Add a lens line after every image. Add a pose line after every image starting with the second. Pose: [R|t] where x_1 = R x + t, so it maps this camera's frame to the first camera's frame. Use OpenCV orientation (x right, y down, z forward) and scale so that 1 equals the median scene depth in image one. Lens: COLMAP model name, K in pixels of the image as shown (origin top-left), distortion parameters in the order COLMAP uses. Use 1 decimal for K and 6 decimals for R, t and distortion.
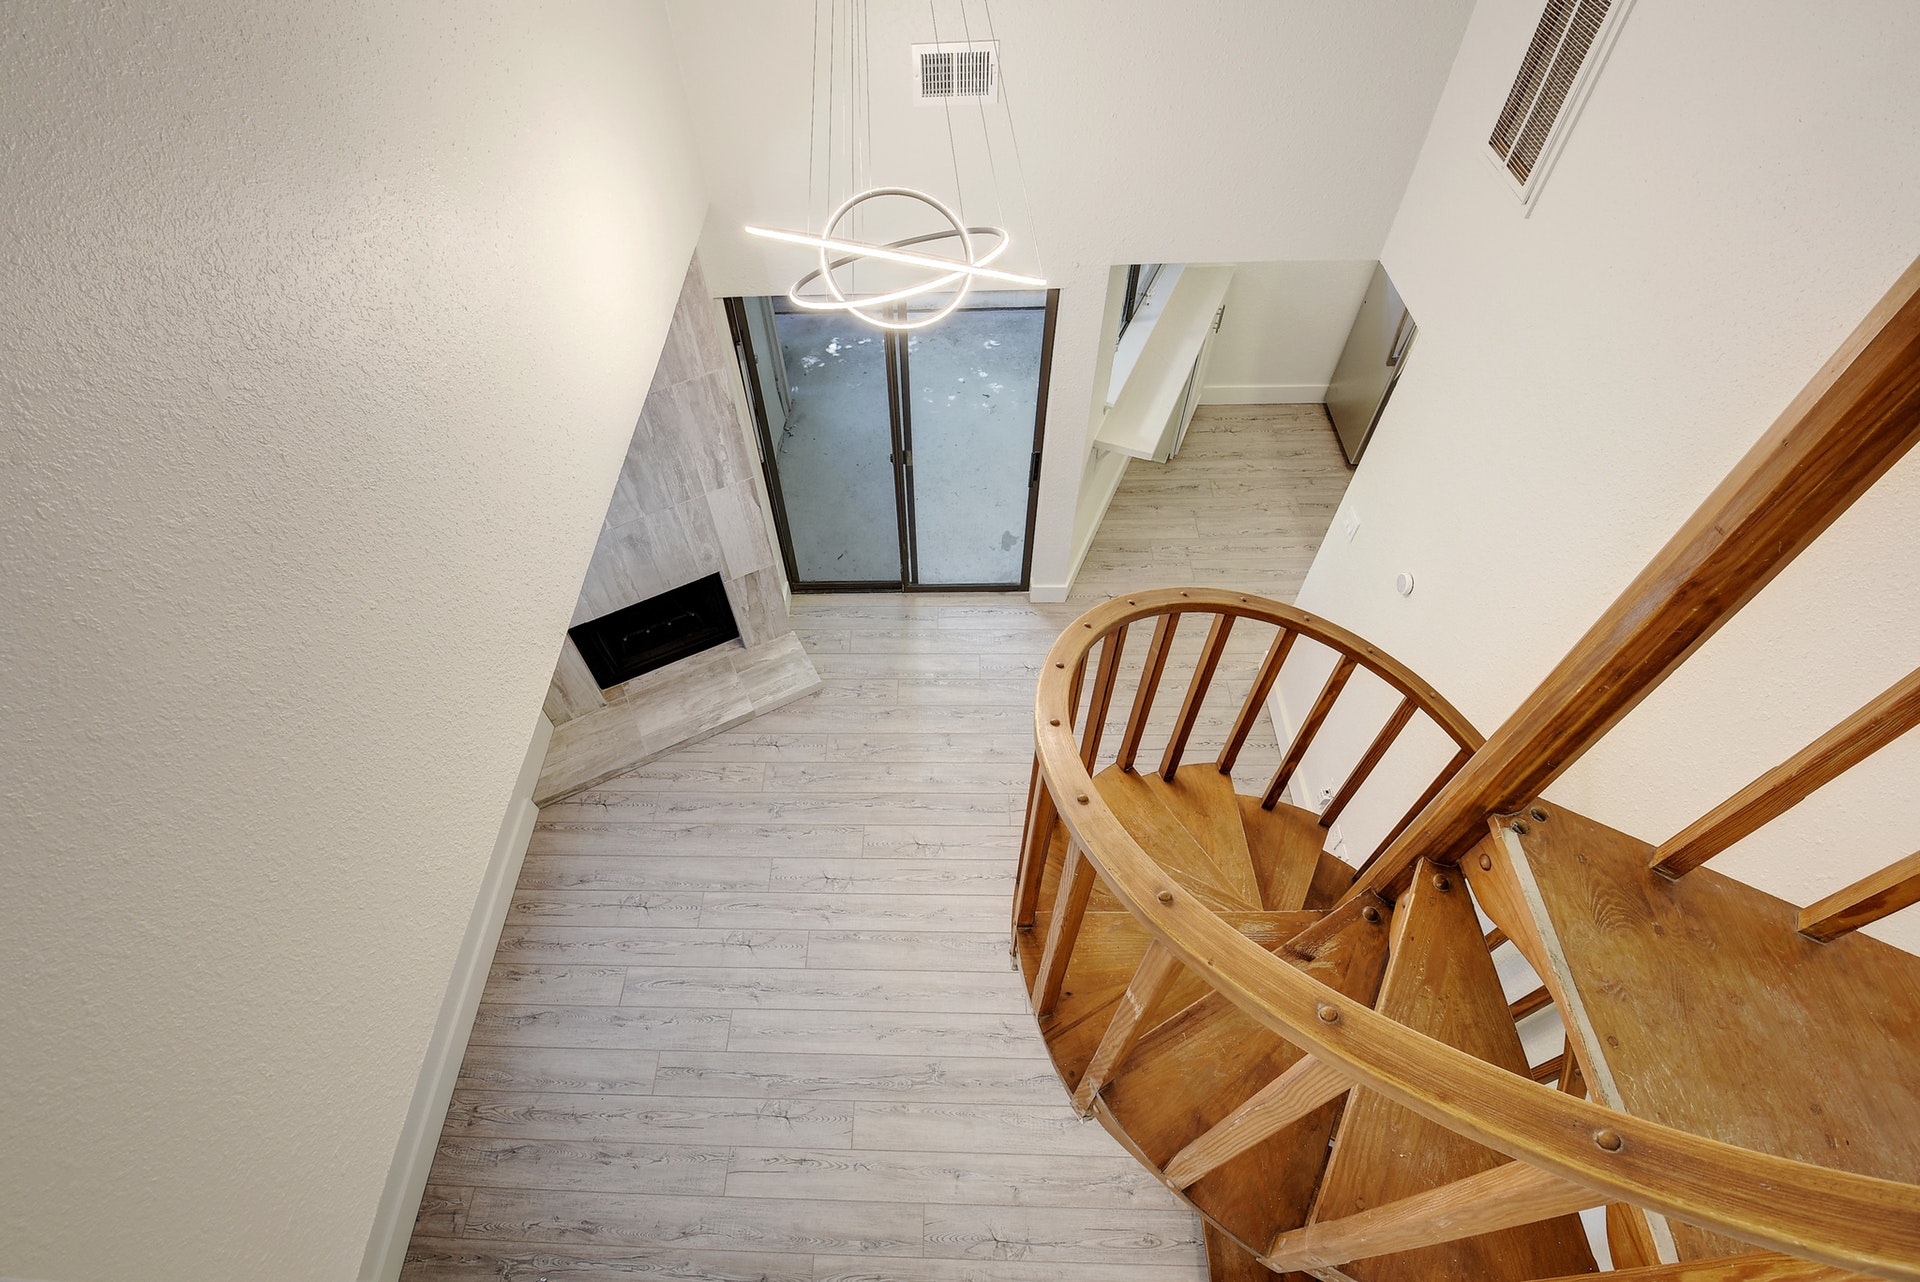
lens RADIAL K [[905.9, 0, 918.6], [0, 905.9, 669.6], [0, 0, 1]] dist [0.025161, -0.030824]
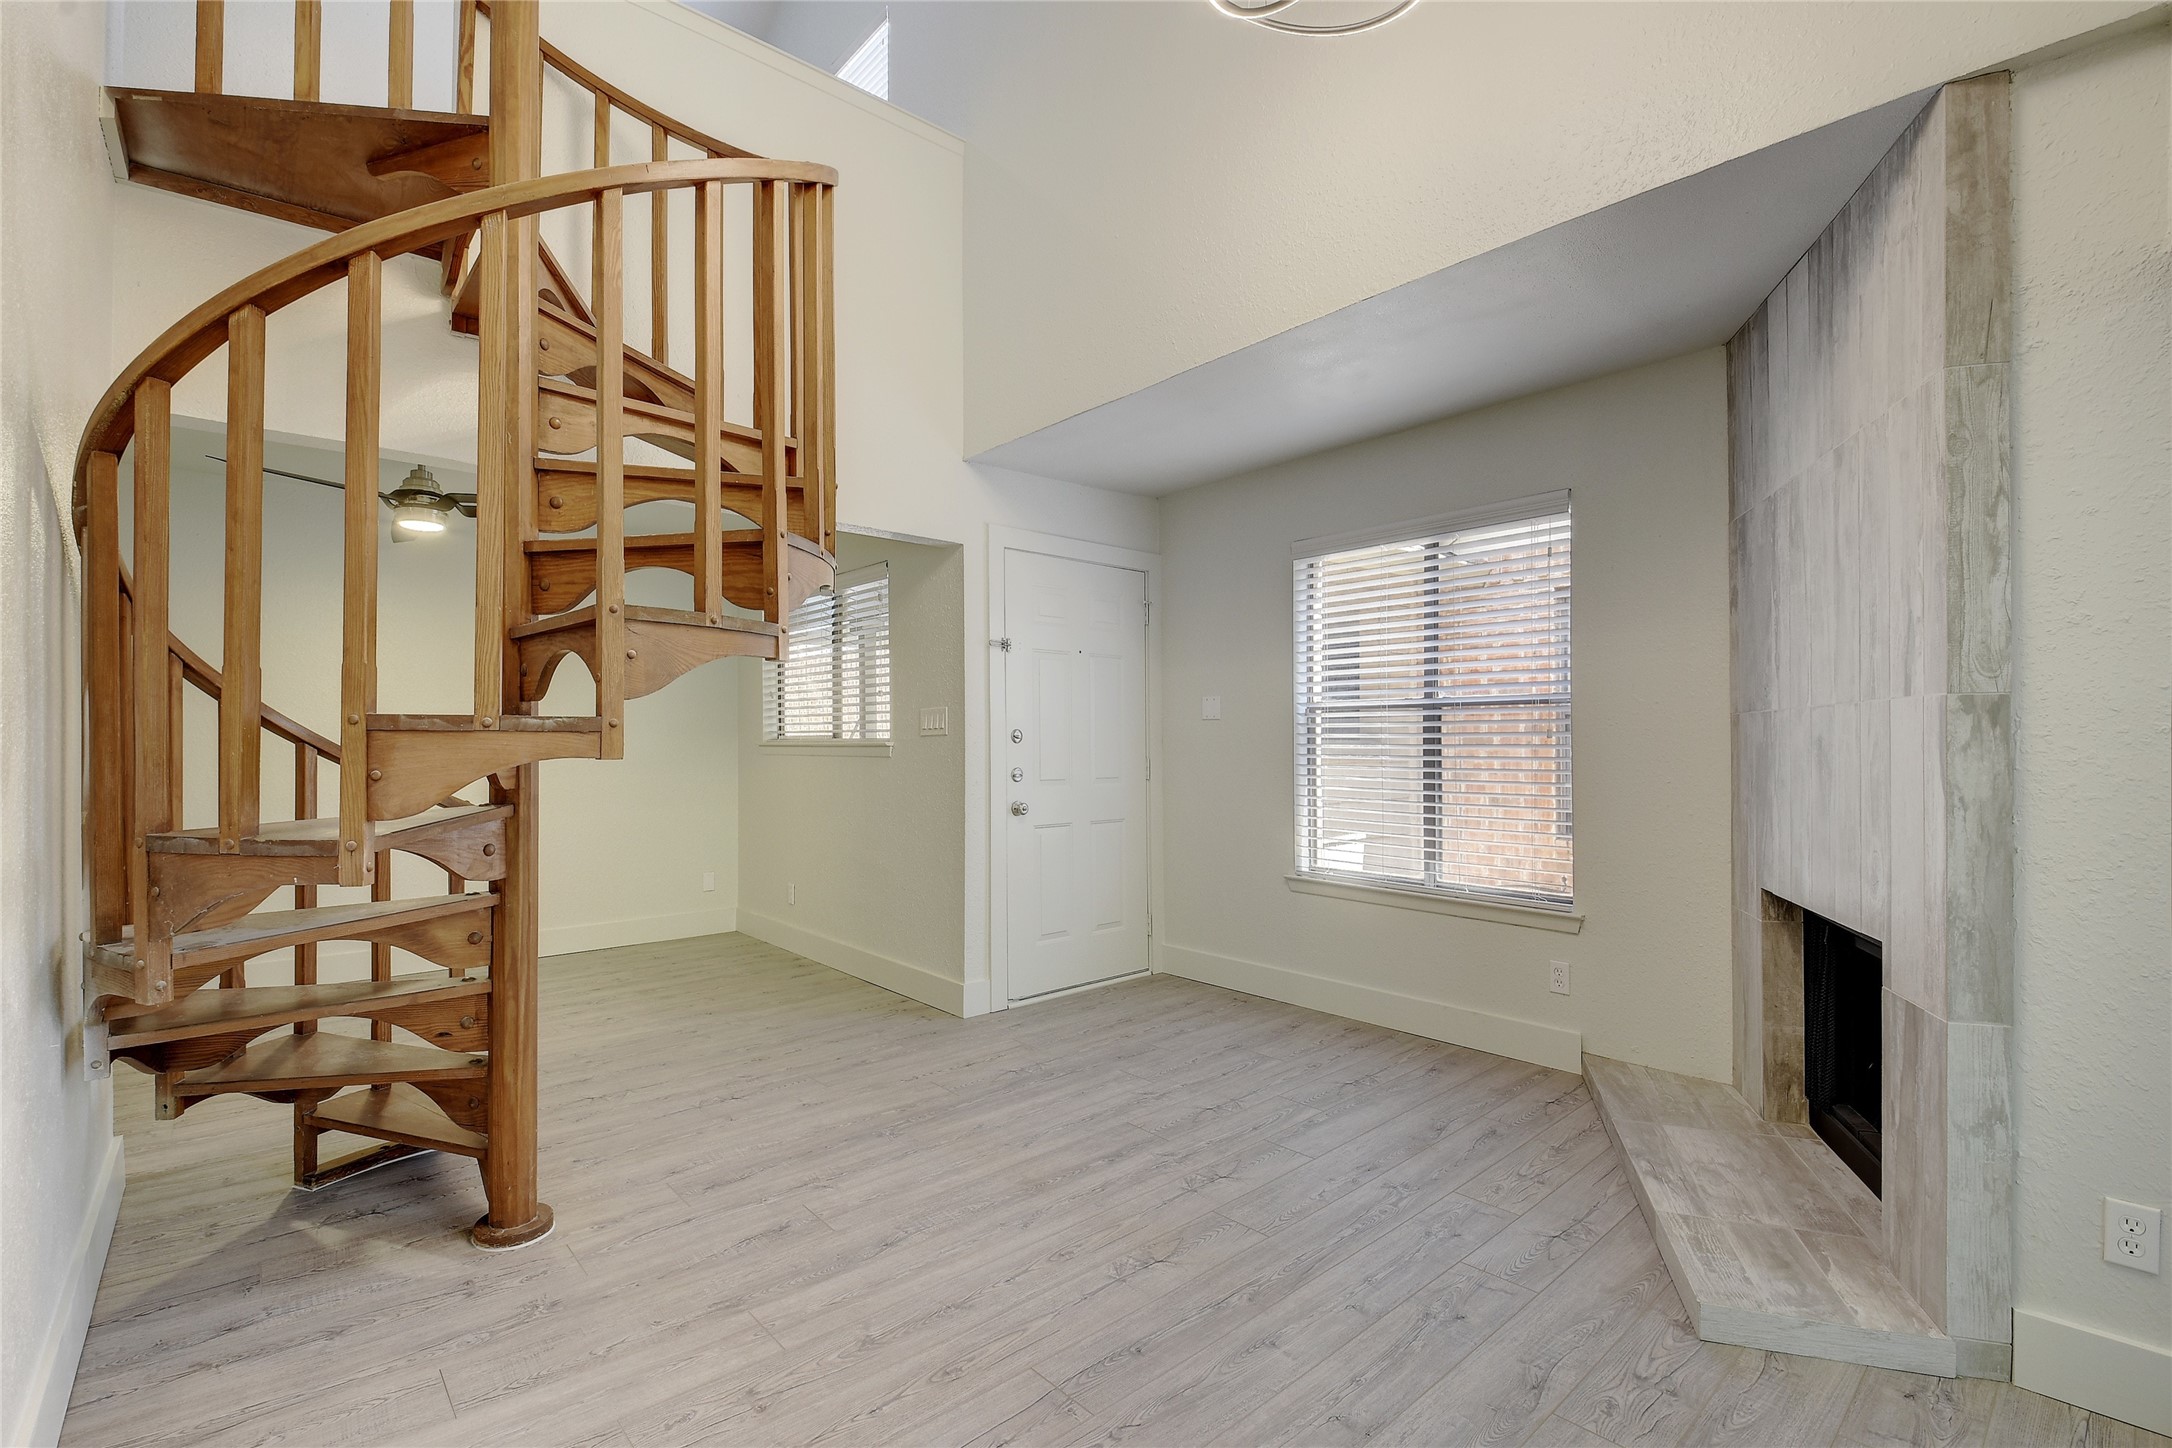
lens RADIAL K [[949.7, 0, 1050.2], [0, 949.7, 720.1], [0, 0, 1]] dist [0.010820, -0.011487]
pose [[-0.752474, 0.015951, -0.658429, 0.449141], [-0.522298, 0.594571, 0.611302, -0.300789], [0.401234, 0.803885, -0.439068, 1.221285]]
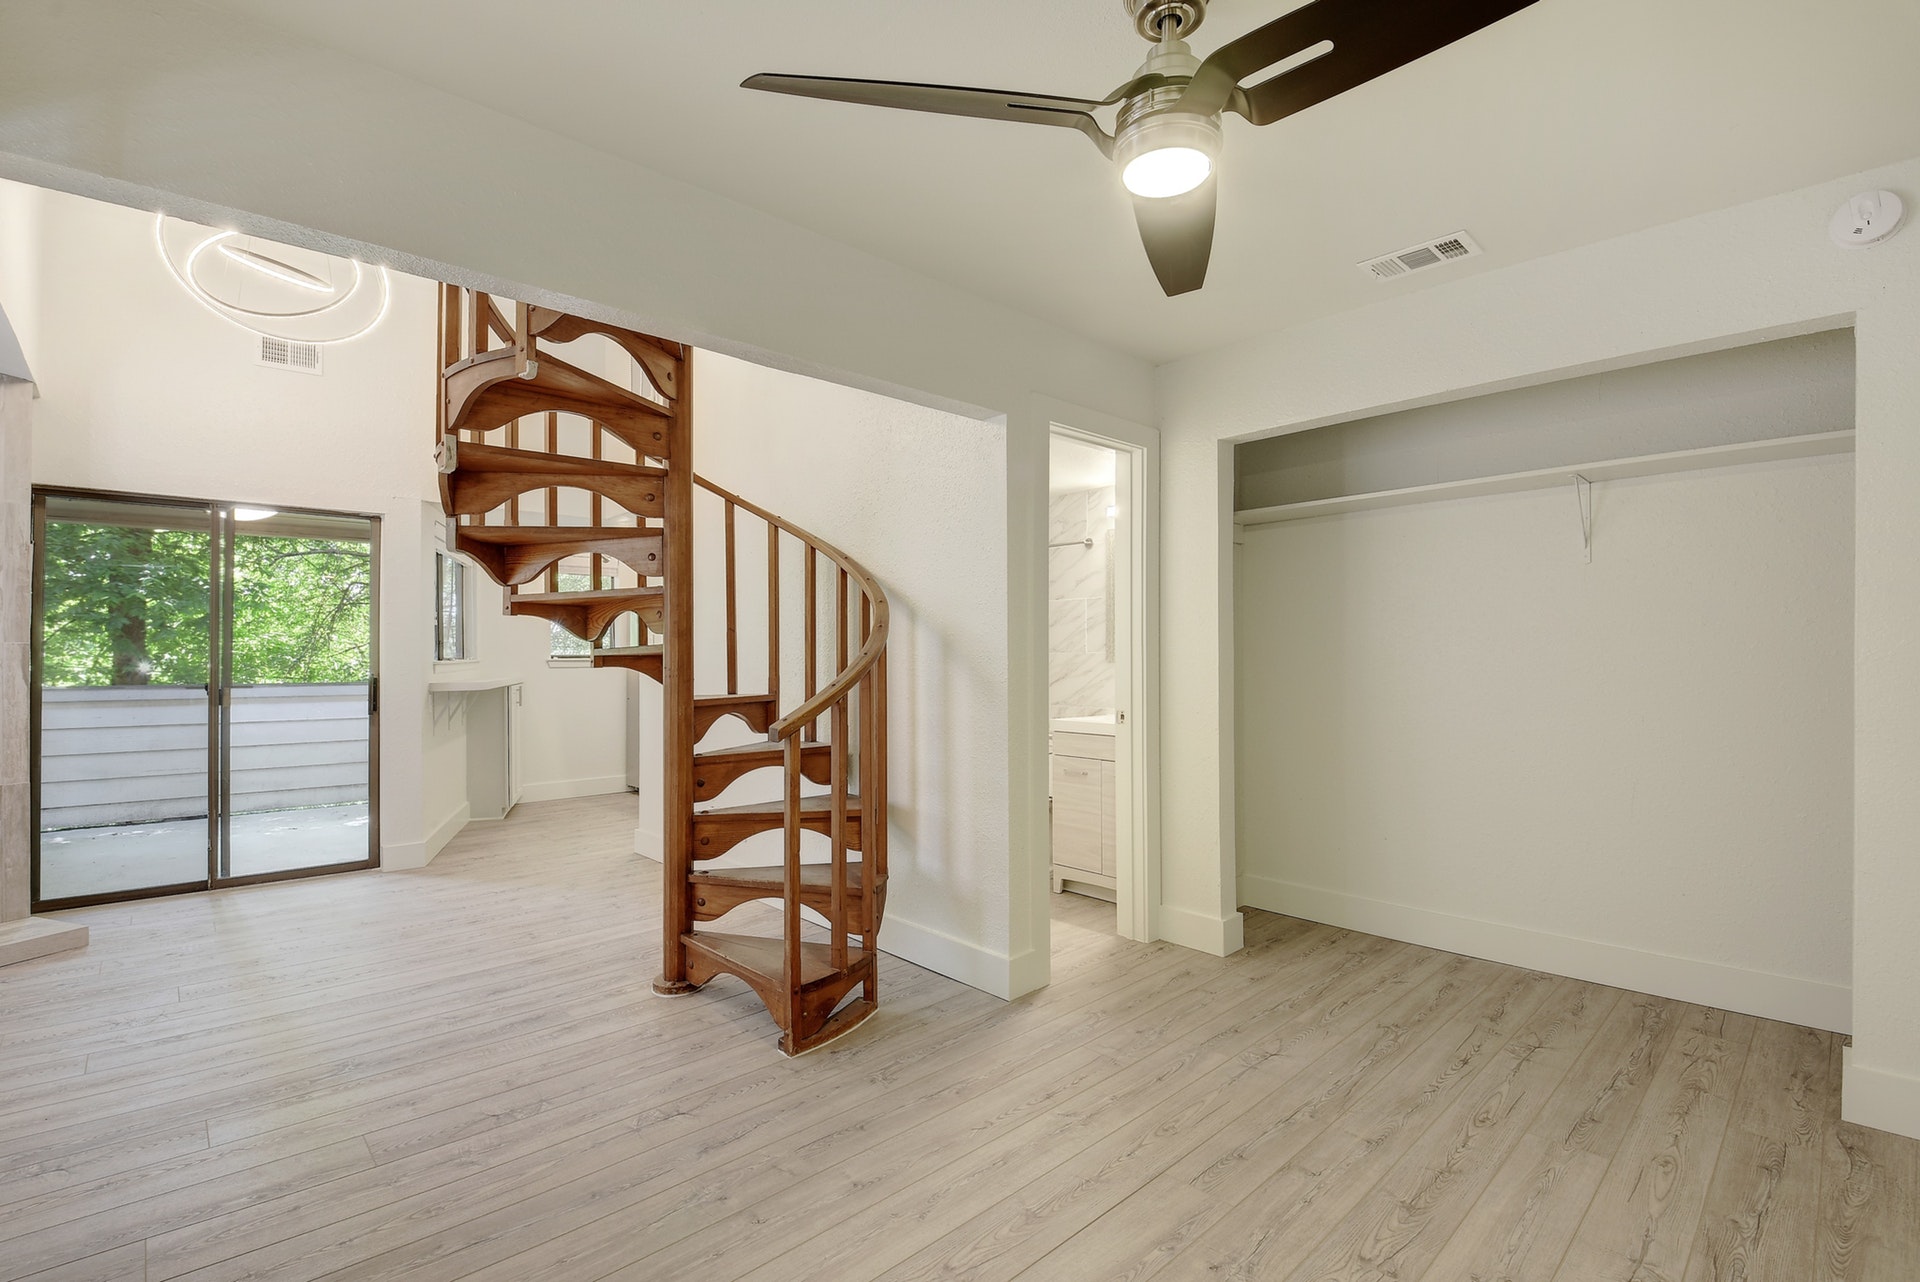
lens RADIAL K [[866.3, 0, 960.0], [0, 866.3, 641.0], [0, 0, 1]] dist [-0.000811, -0.014496]
pose [[0.712594, 0.038527, 0.700518, -0.132497], [0.564194, 0.562021, -0.604829, 1.008065], [-0.417009, 0.826225, 0.378756, 0.310556]]
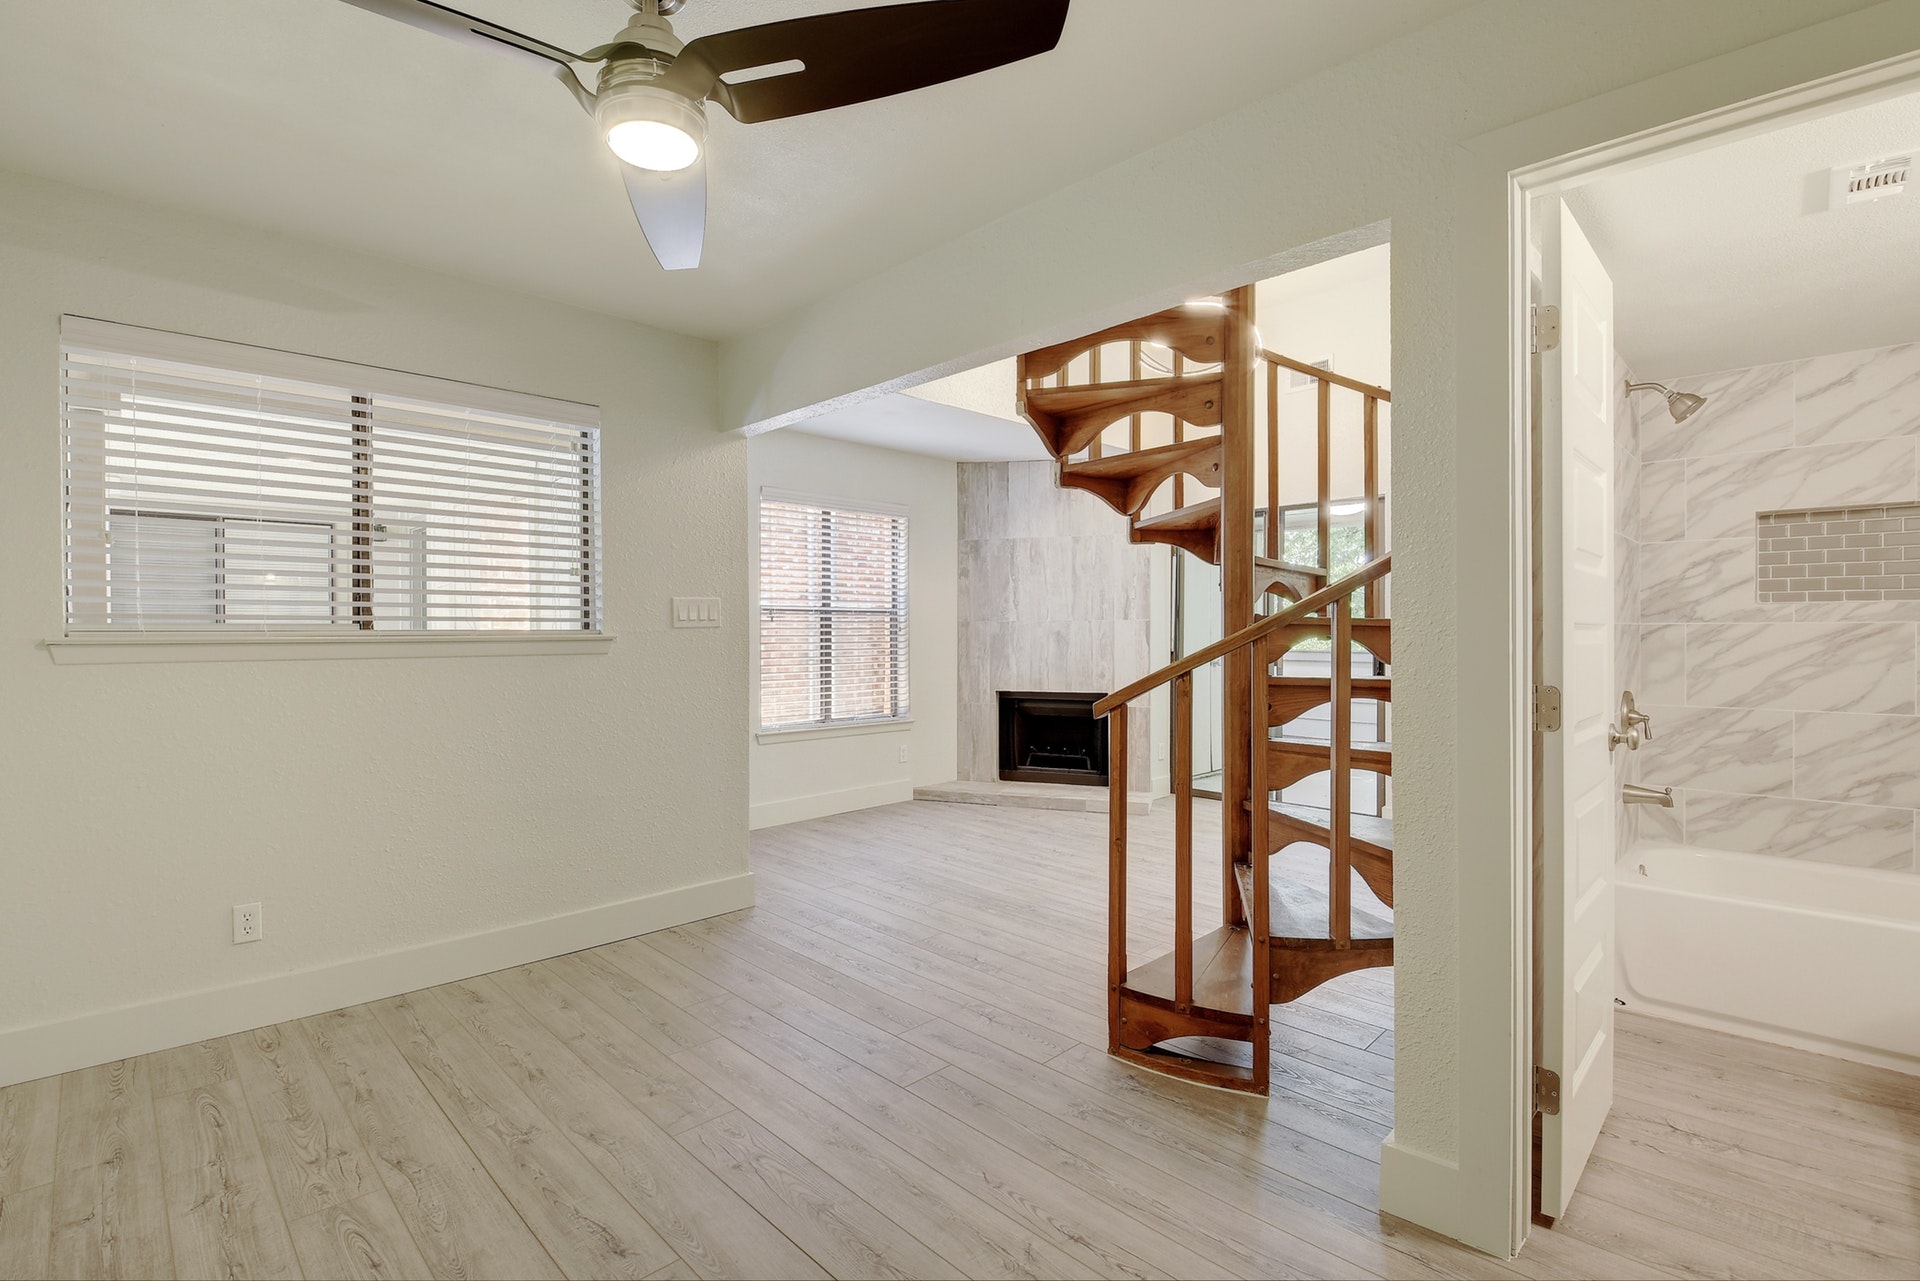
lens RADIAL K [[890.0, 0, 913.3], [0, 890.0, 605.2], [0, 0, 1]] dist [-0.001670, -0.007763]
pose [[0.696910, 0.009282, -0.717098, 0.690673], [-0.597380, 0.560768, -0.573303, 0.979035], [0.396804, 0.827921, 0.396350, 0.304867]]
